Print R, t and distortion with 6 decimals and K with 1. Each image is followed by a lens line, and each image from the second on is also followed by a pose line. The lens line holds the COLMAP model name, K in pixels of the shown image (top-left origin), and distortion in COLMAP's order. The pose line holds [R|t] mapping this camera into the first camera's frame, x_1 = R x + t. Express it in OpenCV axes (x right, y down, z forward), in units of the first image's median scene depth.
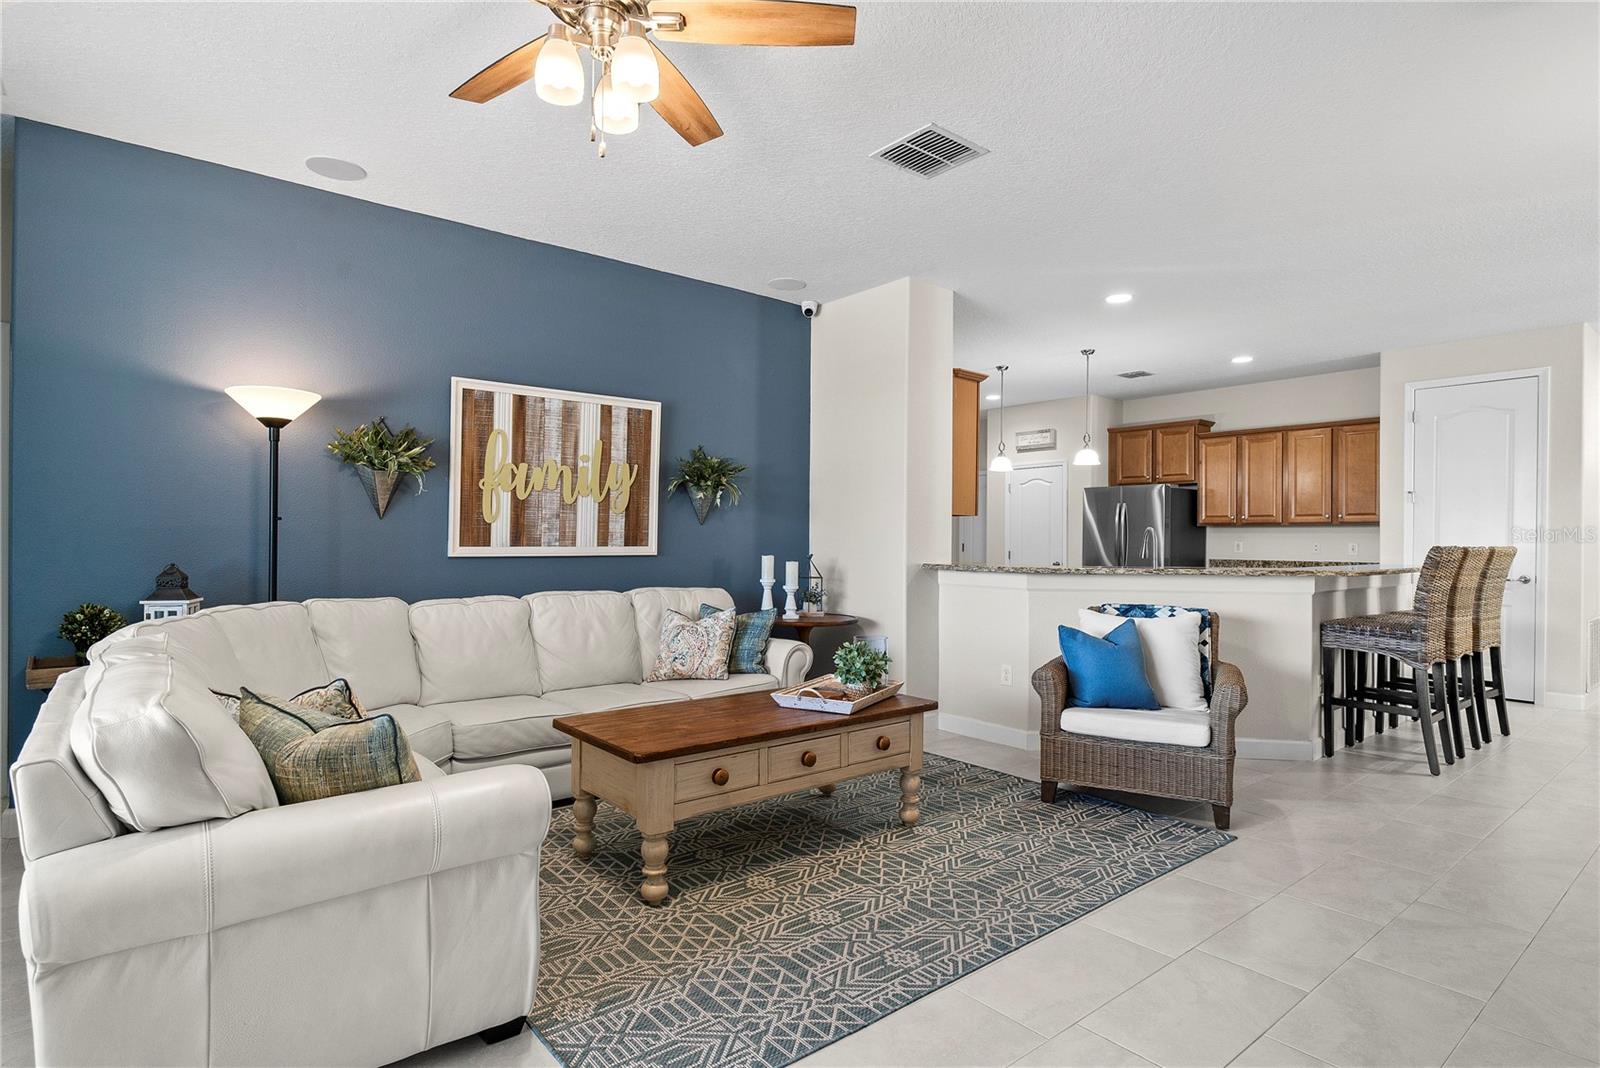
lens RADIAL K [[823.2, 0, 794.8], [0, 823.2, 539.0], [0, 0, 1]] dist [-0.003824, 0.001684]
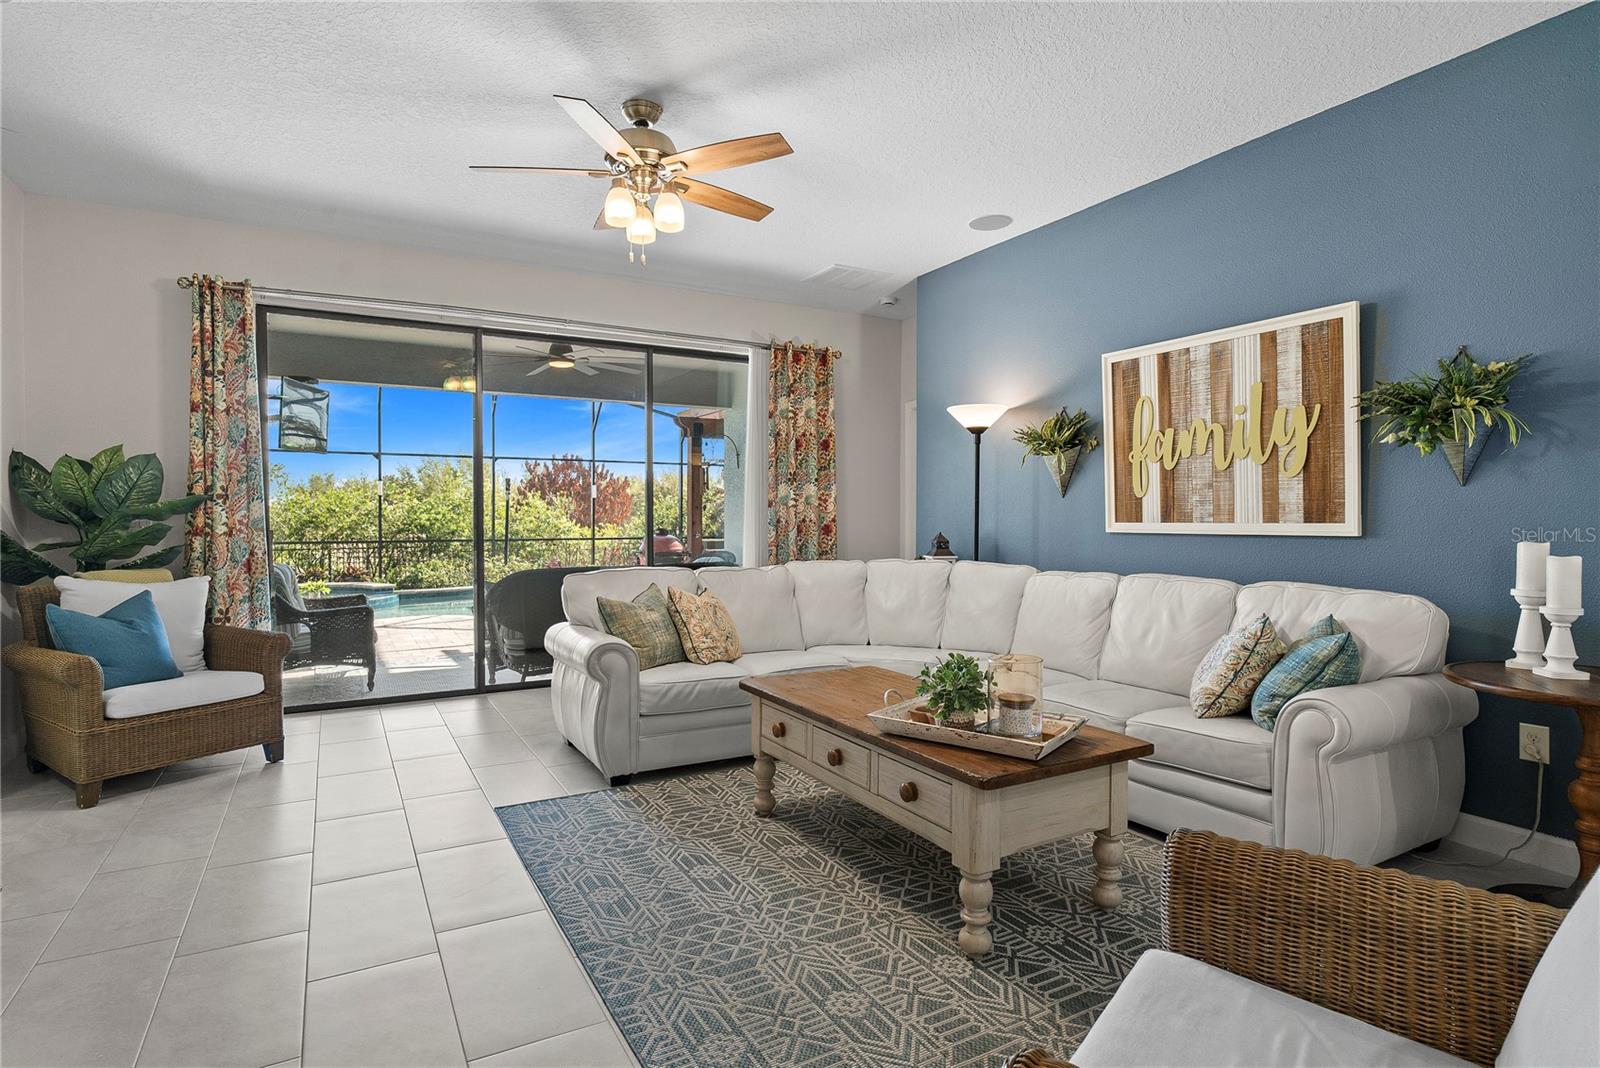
lens RADIAL K [[823.2, 0, 802.6], [0, 823.2, 532.1], [0, 0, 1]] dist [-0.003824, 0.001684]
pose [[-0.157355, 0.008640, -0.987504, 0.562833], [-0.000528, 0.999961, 0.008833, 0.010860], [0.987542, 0.001911, -0.157344, 0.694008]]
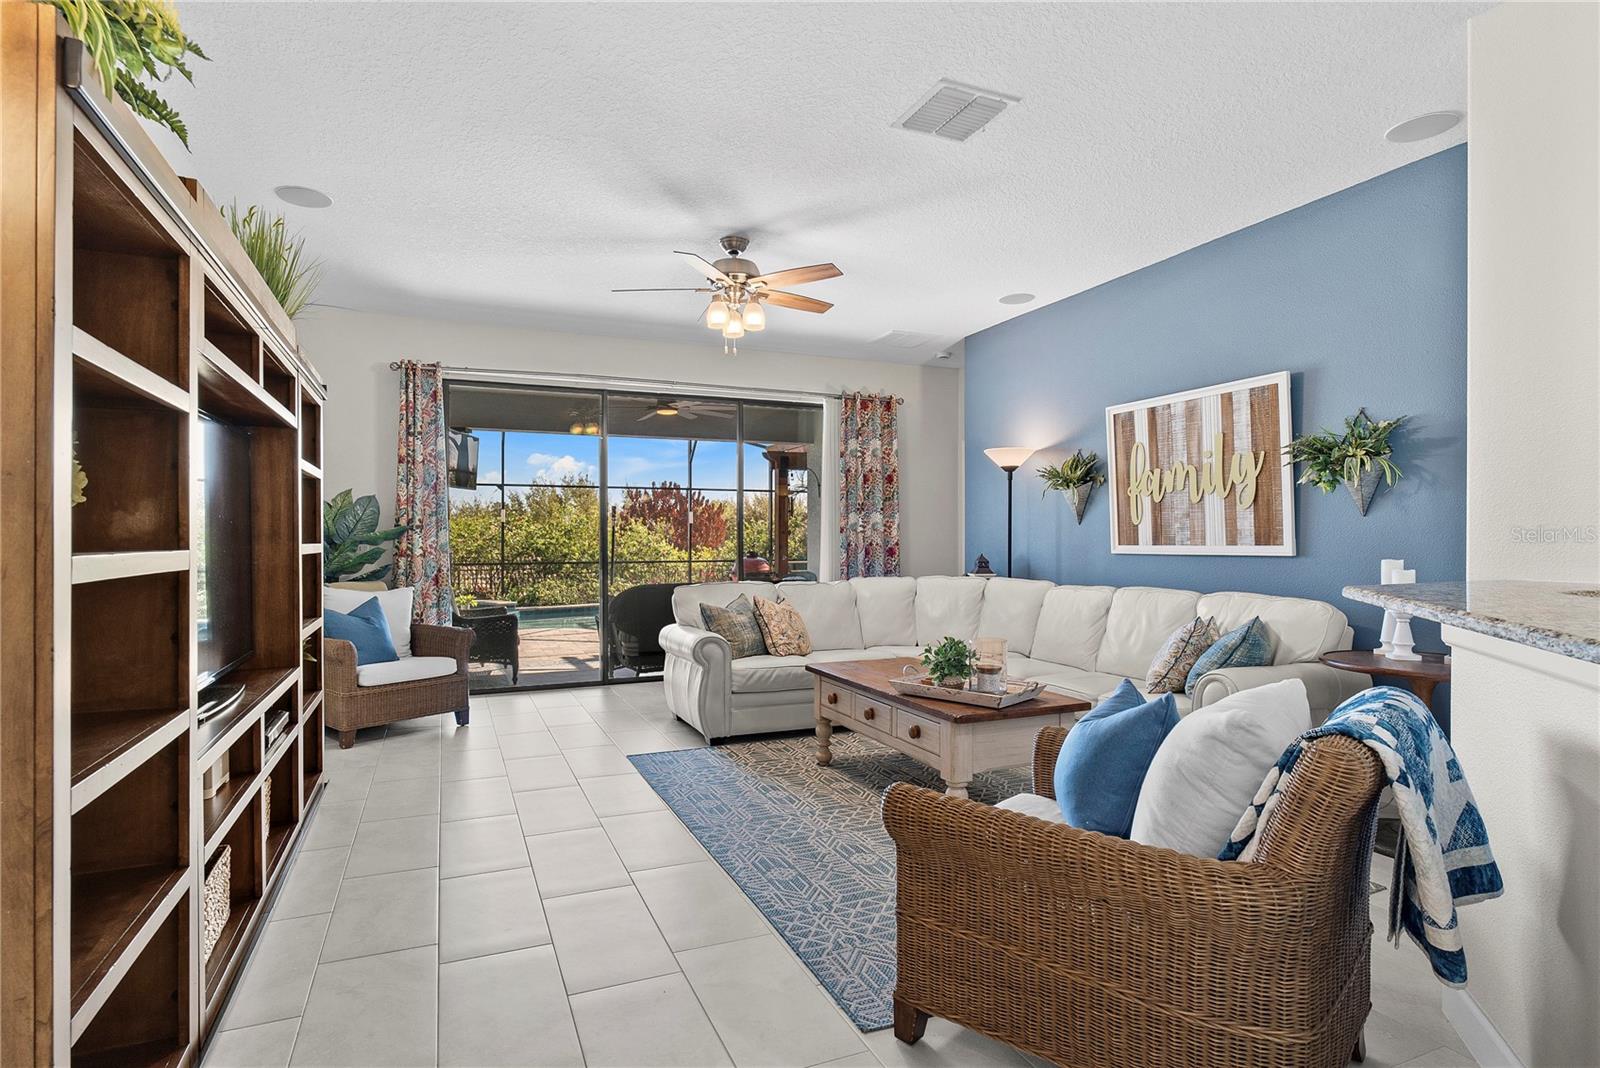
lens RADIAL K [[823.2, 0, 809.6], [0, 823.2, 542.4], [0, 0, 1]] dist [-0.003824, 0.001684]
pose [[-0.257689, -0.006614, -0.966205, 0.777239], [0.001002, 0.999974, -0.007113, 0.011600], [0.966227, -0.002801, -0.257676, 0.774214]]
